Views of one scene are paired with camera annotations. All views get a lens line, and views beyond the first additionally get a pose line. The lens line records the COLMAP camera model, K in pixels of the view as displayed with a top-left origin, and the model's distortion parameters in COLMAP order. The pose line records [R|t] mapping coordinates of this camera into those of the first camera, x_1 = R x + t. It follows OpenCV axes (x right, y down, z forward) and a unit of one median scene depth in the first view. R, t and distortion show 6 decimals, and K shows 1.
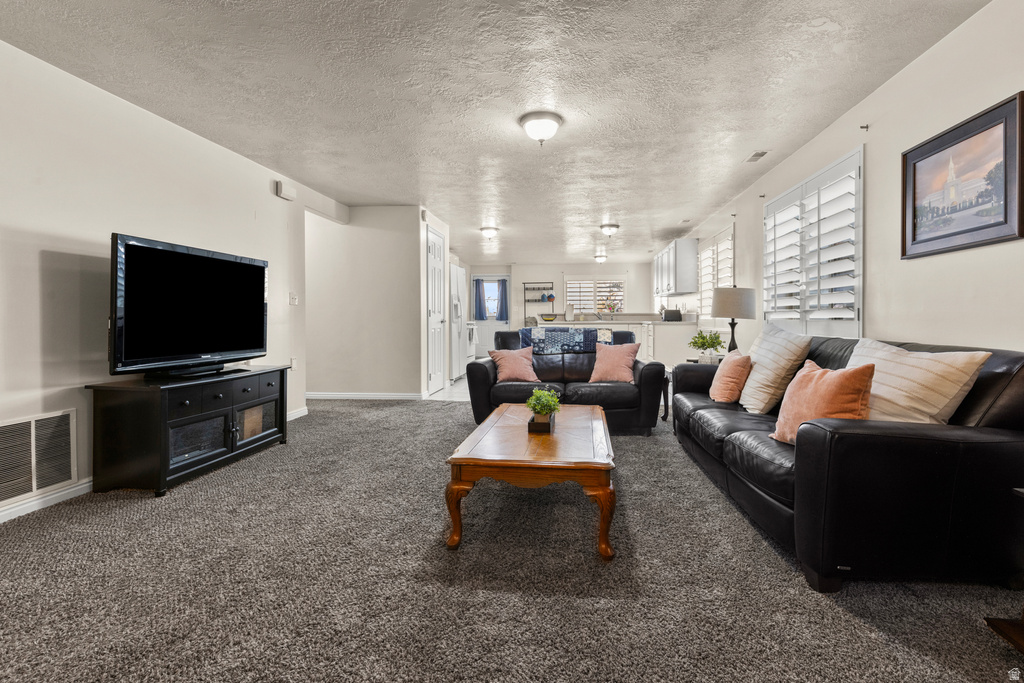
lens RADIAL K [[467.8, 0, 517.4], [0, 467.8, 321.6], [0, 0, 1]] dist [0.004712, -0.000407]
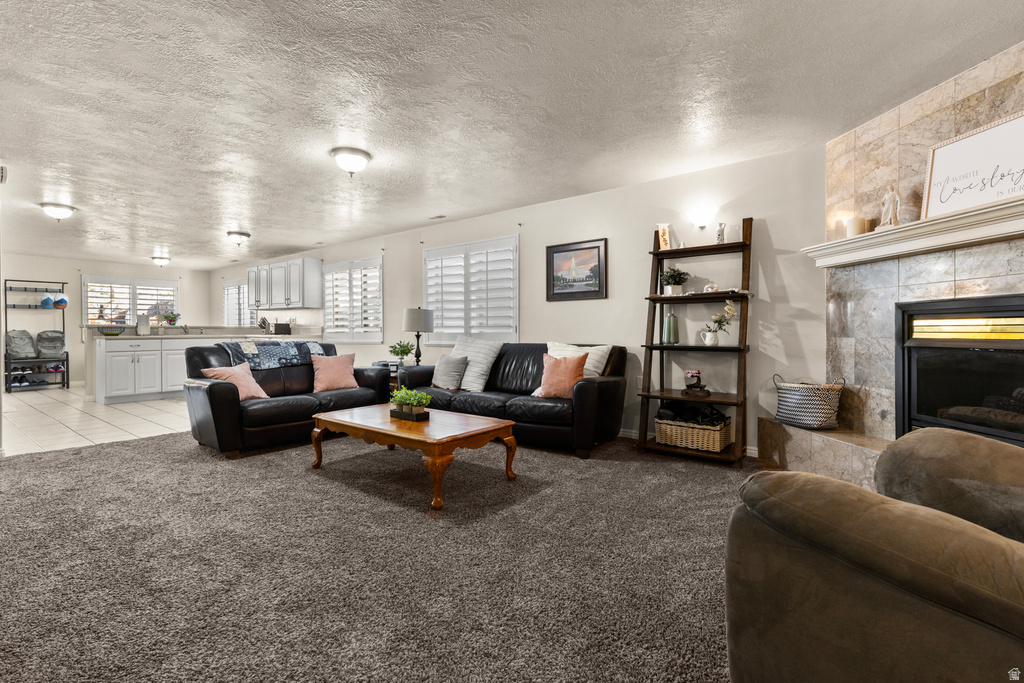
lens RADIAL K [[467.8, 0, 512.7], [0, 467.8, 333.9], [0, 0, 1]] dist [0.004712, -0.000407]
pose [[0.515298, -0.004569, 0.856999, -0.494841], [0.007222, 0.999973, 0.000989, -0.000065], [-0.856980, 0.005679, 0.515318, 0.066773]]
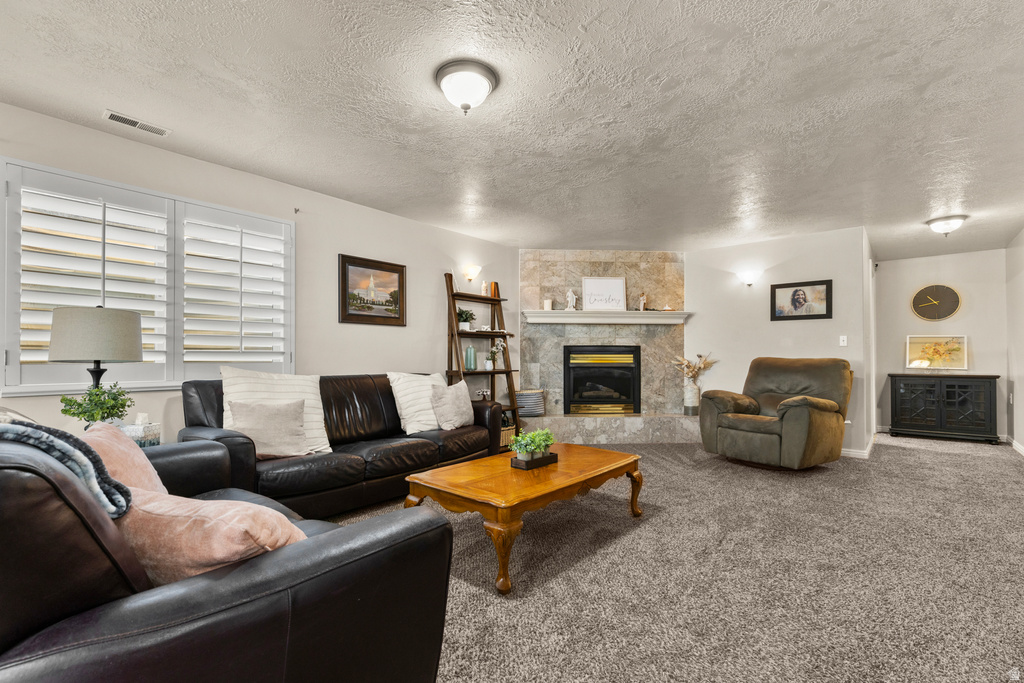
lens RADIAL K [[467.8, 0, 509.4], [0, 467.8, 349.5], [0, 0, 1]] dist [0.004712, -0.000407]
pose [[-0.842123, 0.014917, 0.539079, -0.259961], [0.008236, 0.999857, -0.014801, -0.008396], [-0.539222, -0.008025, -0.842125, 1.082008]]
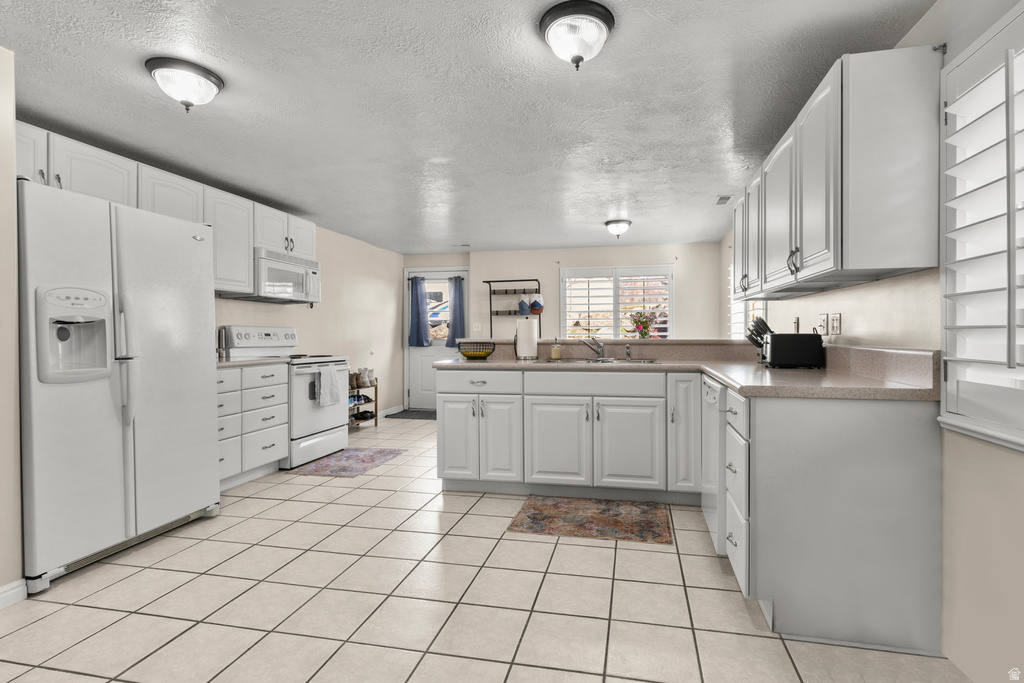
lens RADIAL K [[489.4, 0, 522.2], [0, 489.4, 339.2], [0, 0, 1]] dist [-0.001050, 0.000050]
pose [[0.995275, 0.002196, -0.097072, 0.292234], [-0.001957, 0.999995, 0.002550, -0.038679], [0.097077, -0.002348, 0.995274, 1.088086]]
